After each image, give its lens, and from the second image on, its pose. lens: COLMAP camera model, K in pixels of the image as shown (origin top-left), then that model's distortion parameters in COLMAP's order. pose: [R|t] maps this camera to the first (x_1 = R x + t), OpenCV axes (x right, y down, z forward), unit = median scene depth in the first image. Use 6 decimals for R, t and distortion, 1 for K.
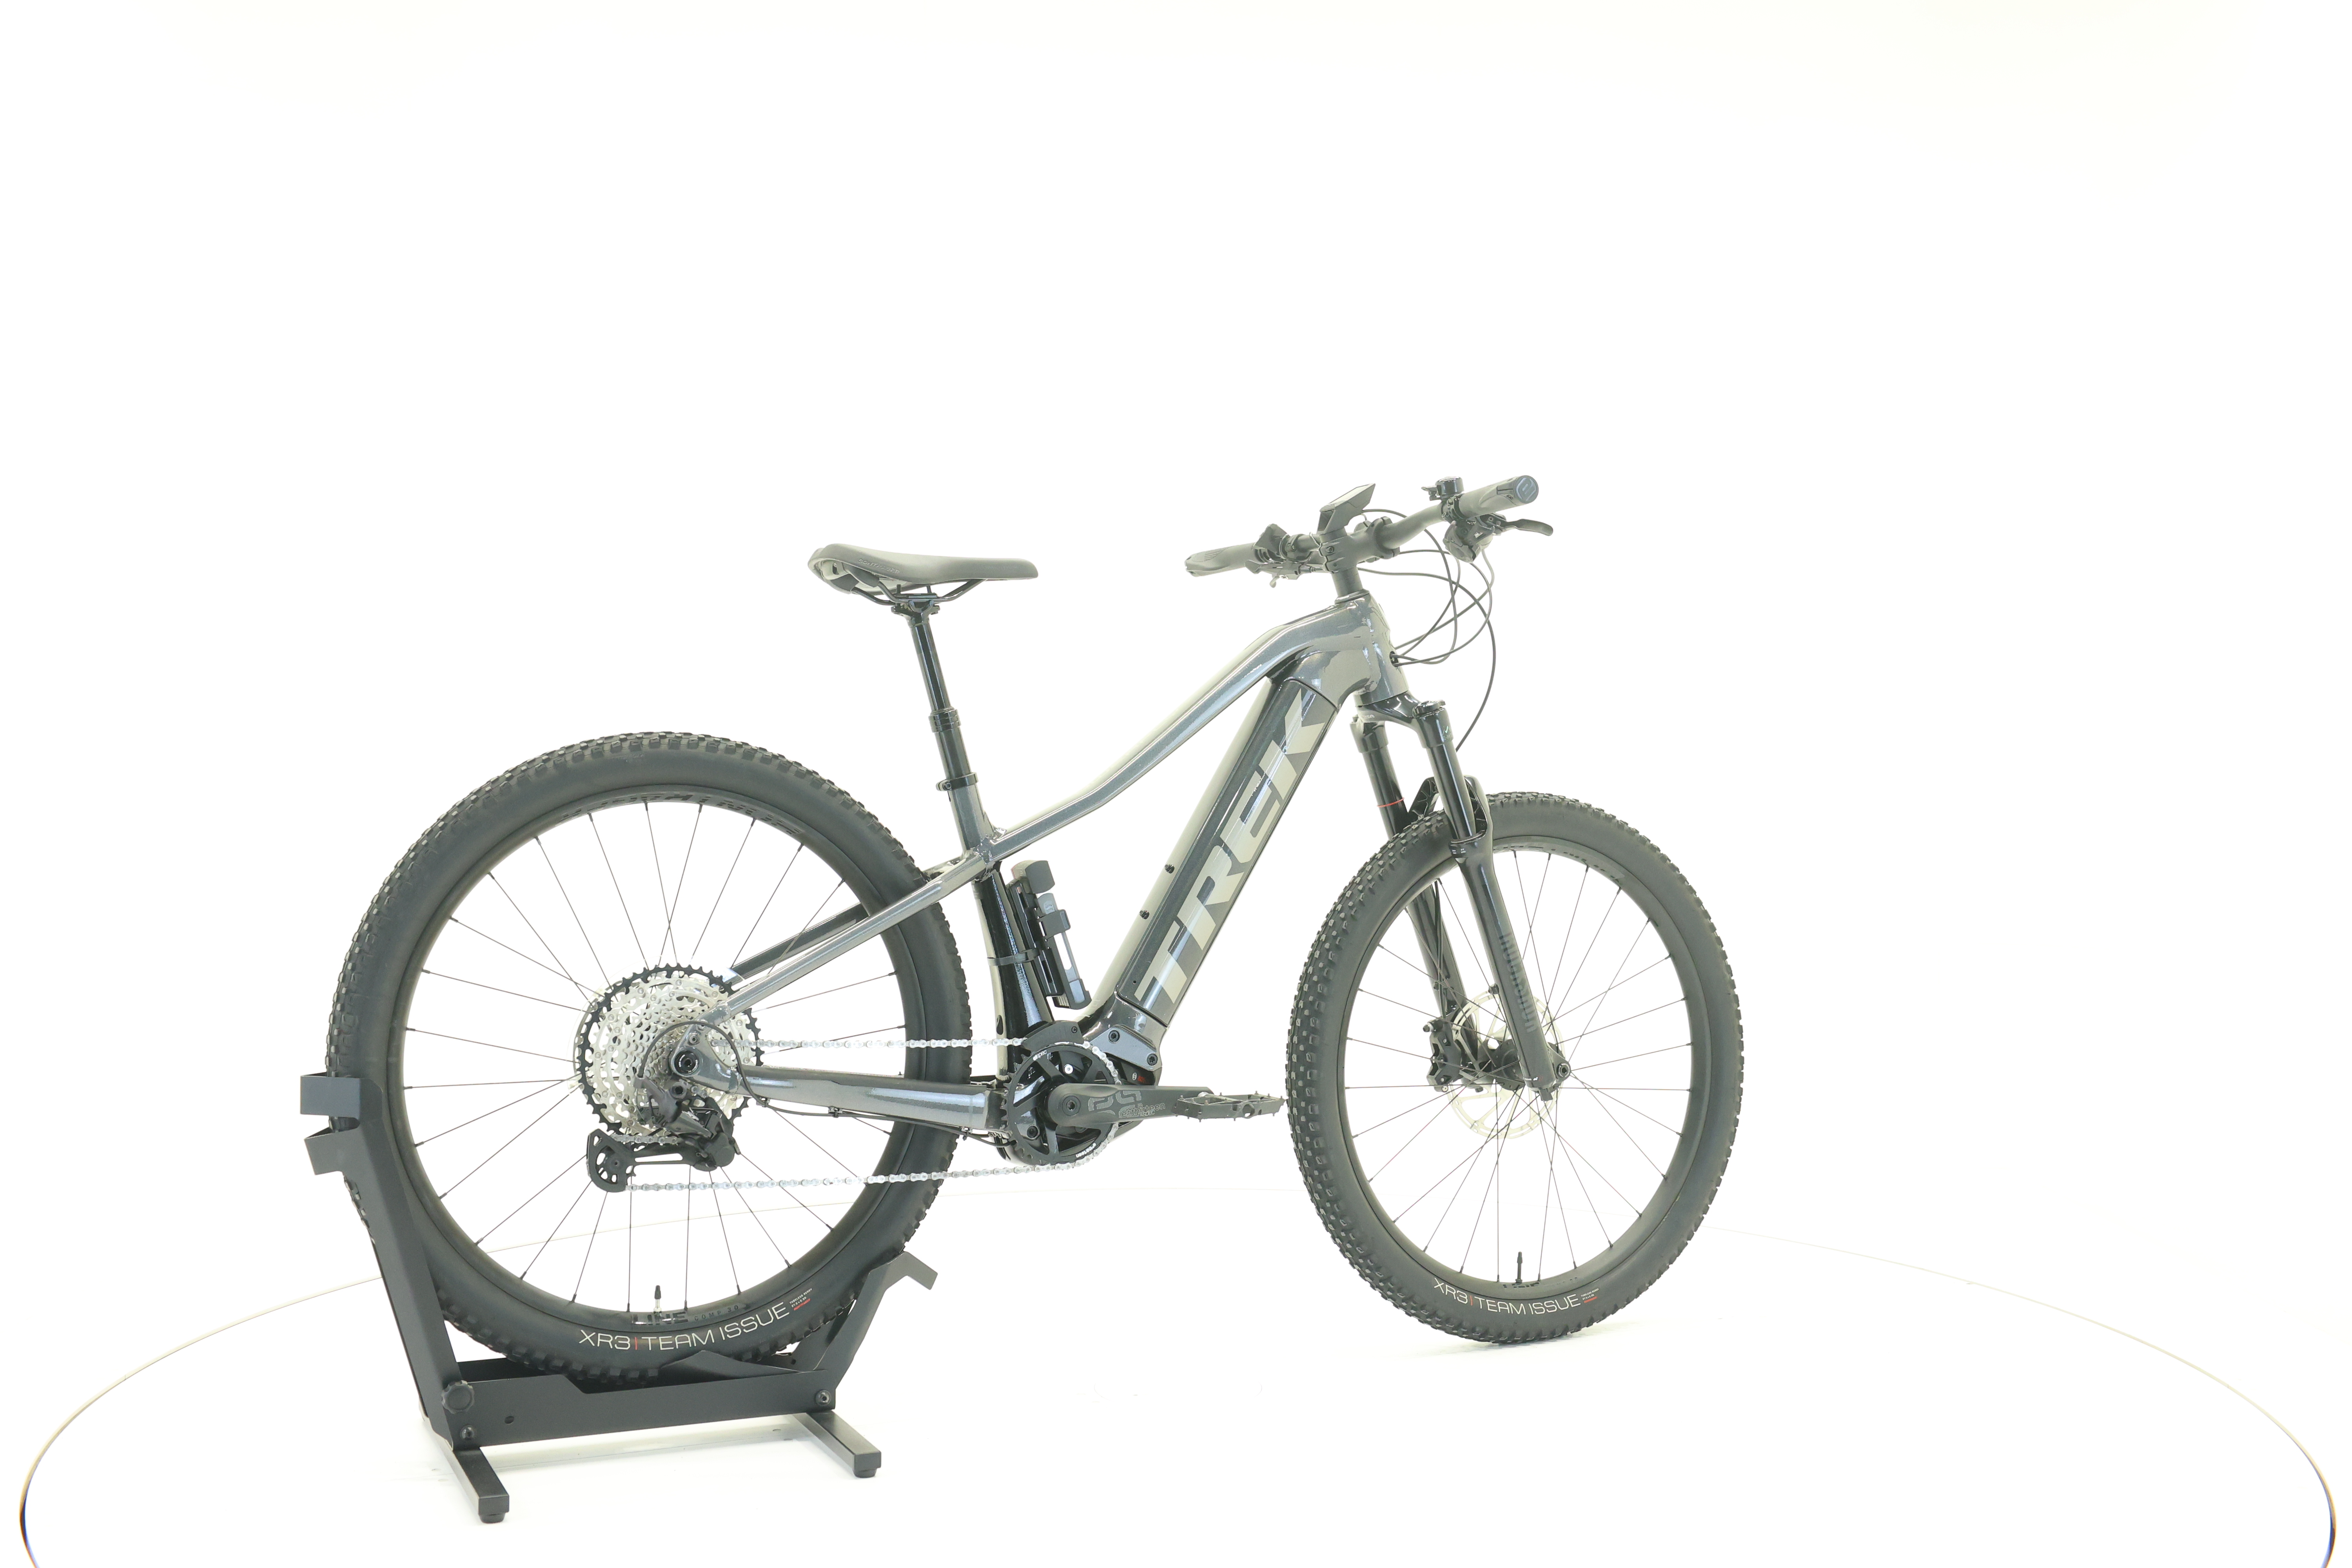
lens RADIAL K [[2482.7, 0, 1172.8], [0, 2482.7, 777.7], [0, 0, 1]] dist [0.008162, 0.000000]
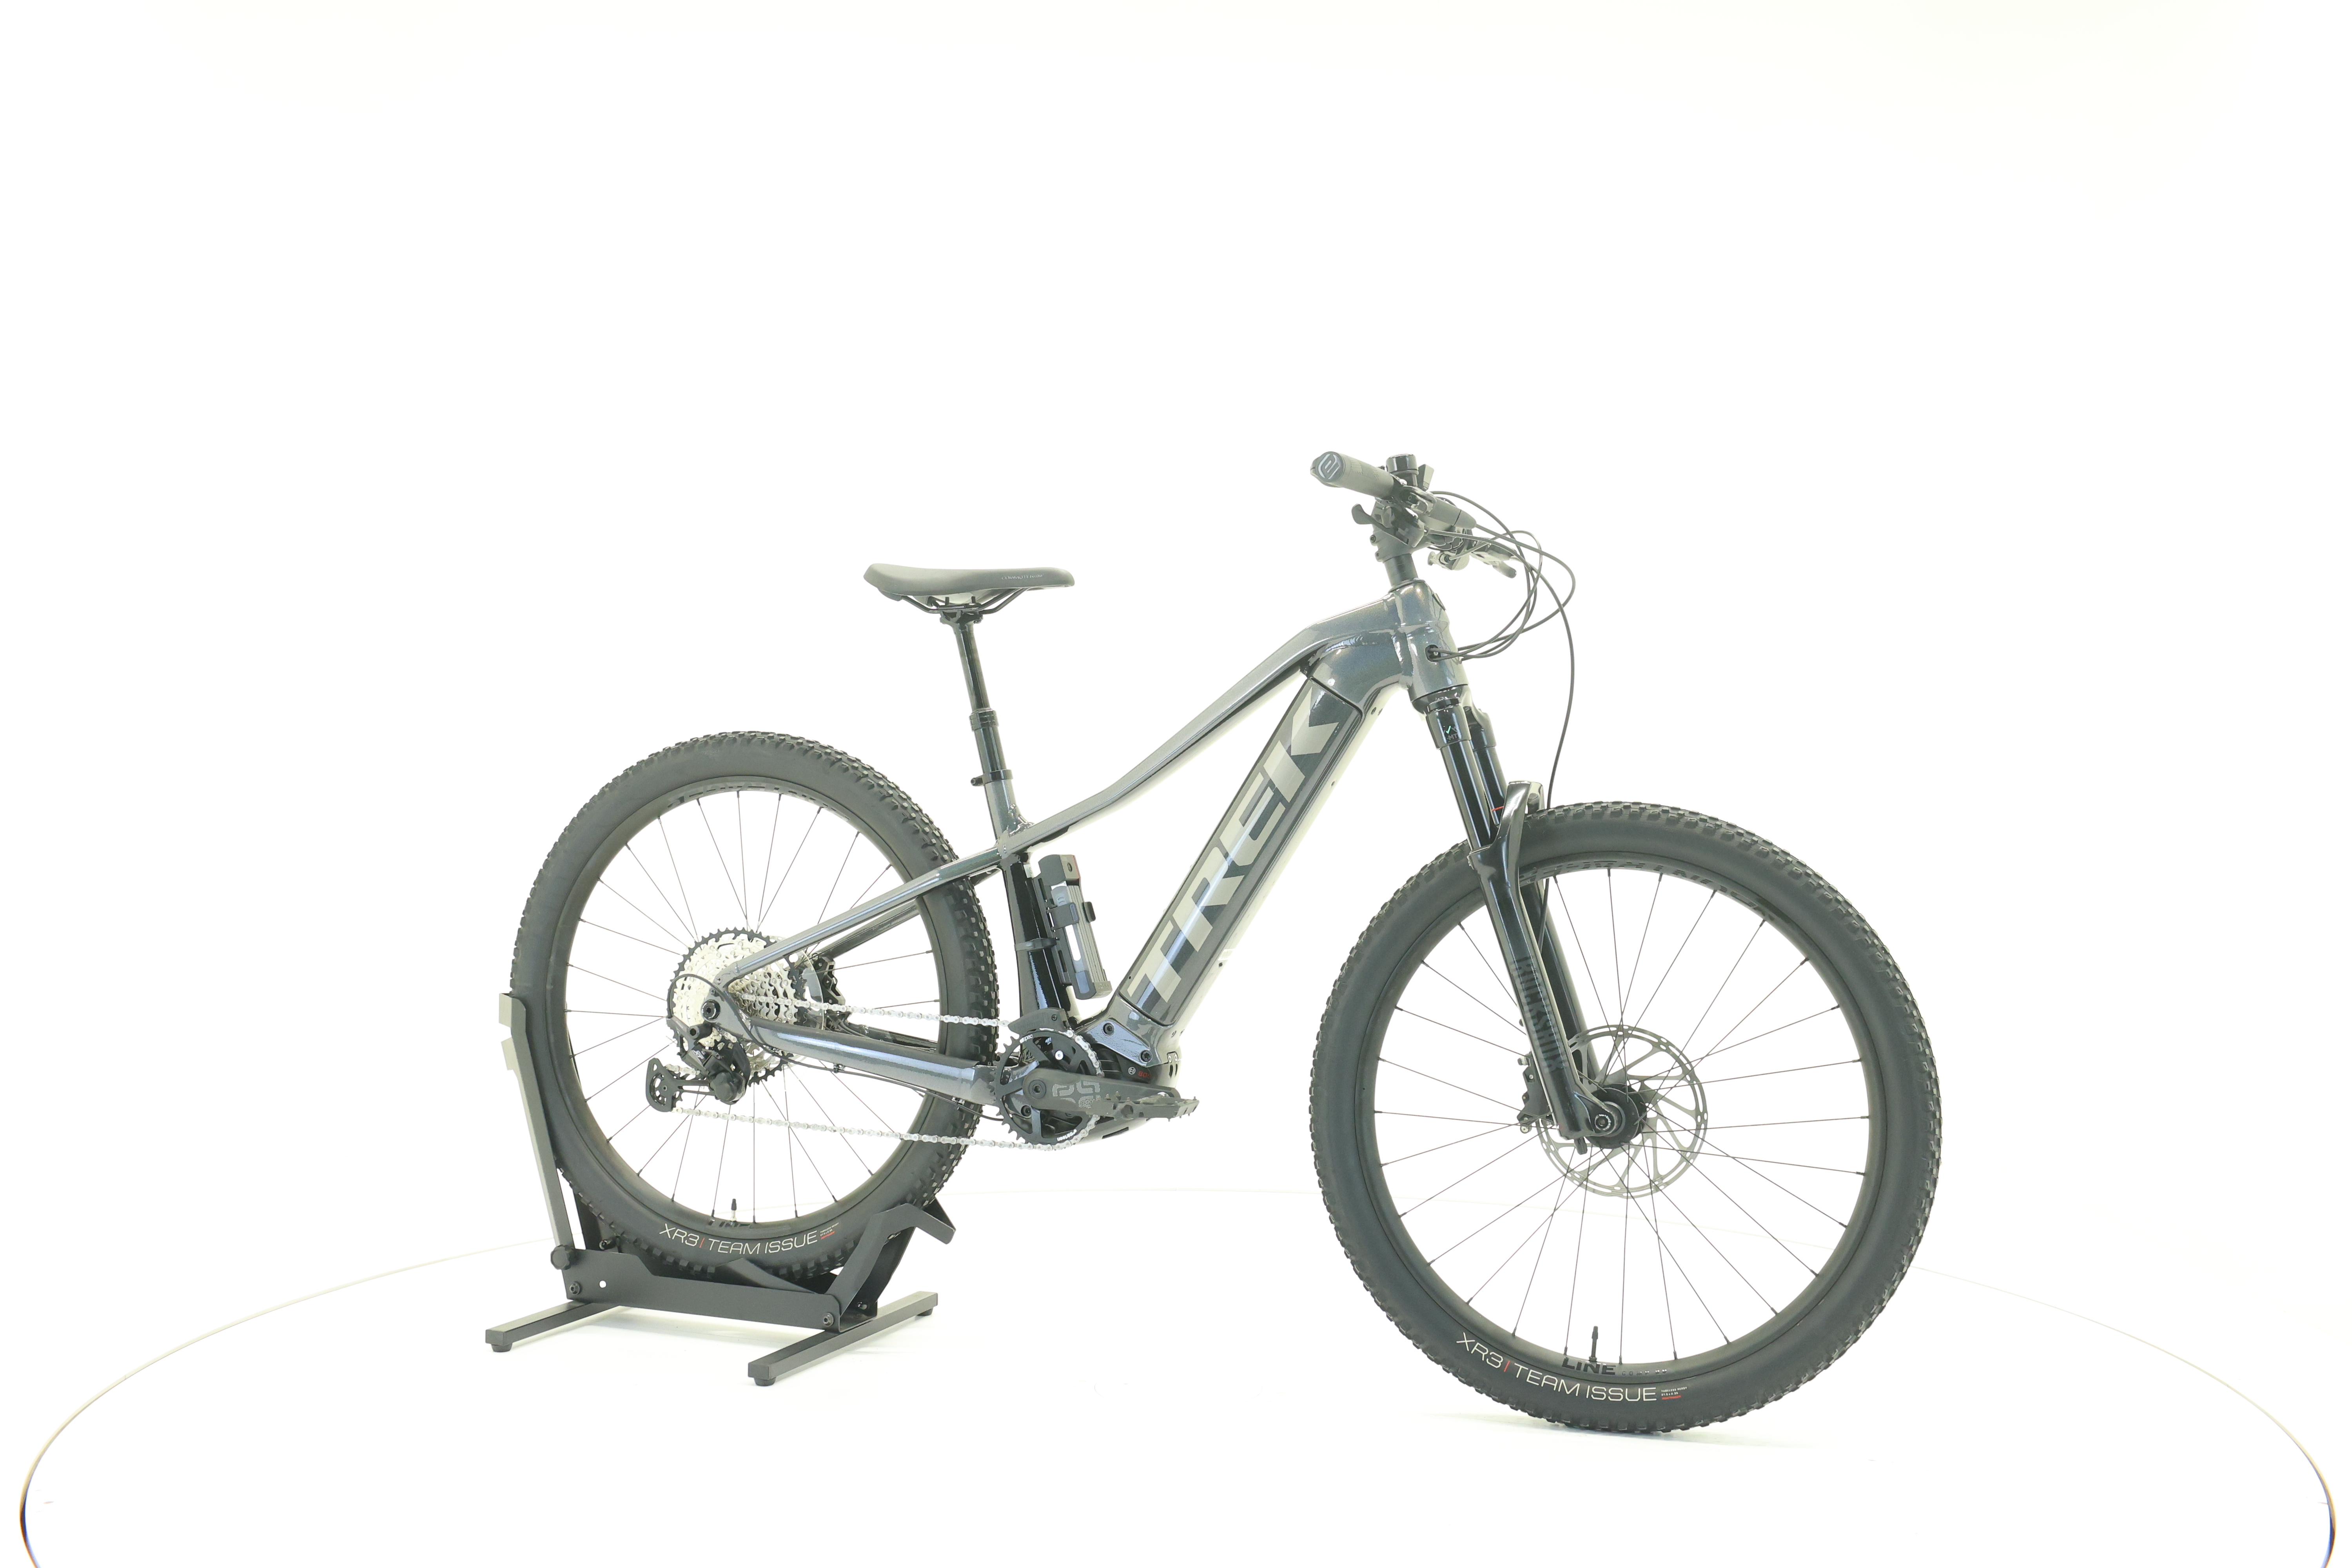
lens RADIAL K [[2482.7, 0, 1179.1], [0, 2482.7, 782.1], [0, 0, 1]] dist [0.008162, 0.000000]
pose [[0.678844, 0.013614, -0.734156, 0.756778], [-0.015835, 0.999867, 0.003899, -0.002054], [0.734112, 0.008979, 0.678969, 0.329593]]
